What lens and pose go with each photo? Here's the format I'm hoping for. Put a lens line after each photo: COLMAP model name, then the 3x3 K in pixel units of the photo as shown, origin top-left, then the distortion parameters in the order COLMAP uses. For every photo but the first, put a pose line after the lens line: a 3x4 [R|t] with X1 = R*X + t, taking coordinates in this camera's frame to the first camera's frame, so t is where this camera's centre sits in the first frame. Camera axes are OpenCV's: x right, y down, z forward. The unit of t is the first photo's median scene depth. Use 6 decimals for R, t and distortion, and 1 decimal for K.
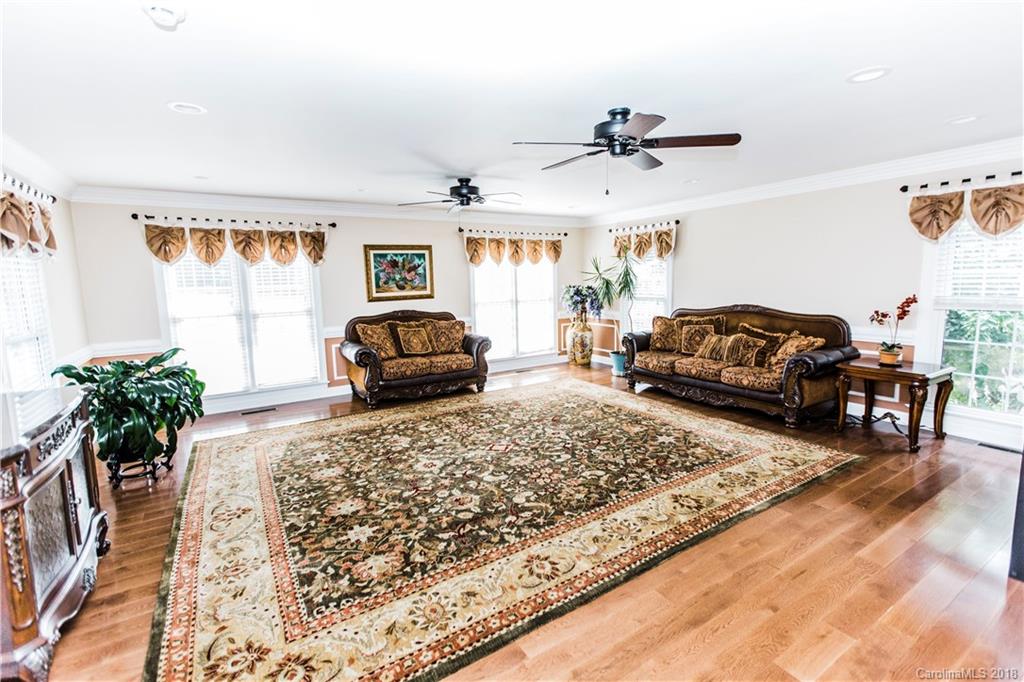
lens RADIAL K [[454.0, 0, 513.2], [0, 454.0, 344.2], [0, 0, 1]] dist [0.005290, -0.000409]
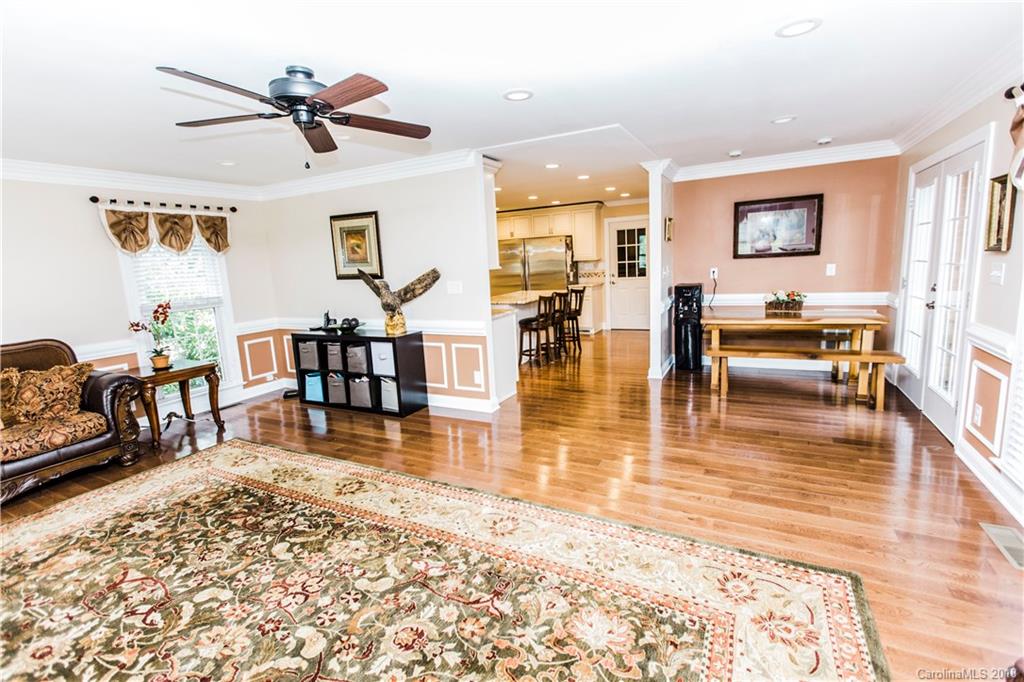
lens RADIAL K [[454.0, 0, 515.5], [0, 454.0, 332.1], [0, 0, 1]] dist [0.005290, -0.000409]
pose [[-0.490375, -0.089079, 0.866947, -0.569014], [0.188453, 0.960389, 0.205276, -0.115898], [-0.850892, 0.264041, -0.454164, 0.904285]]
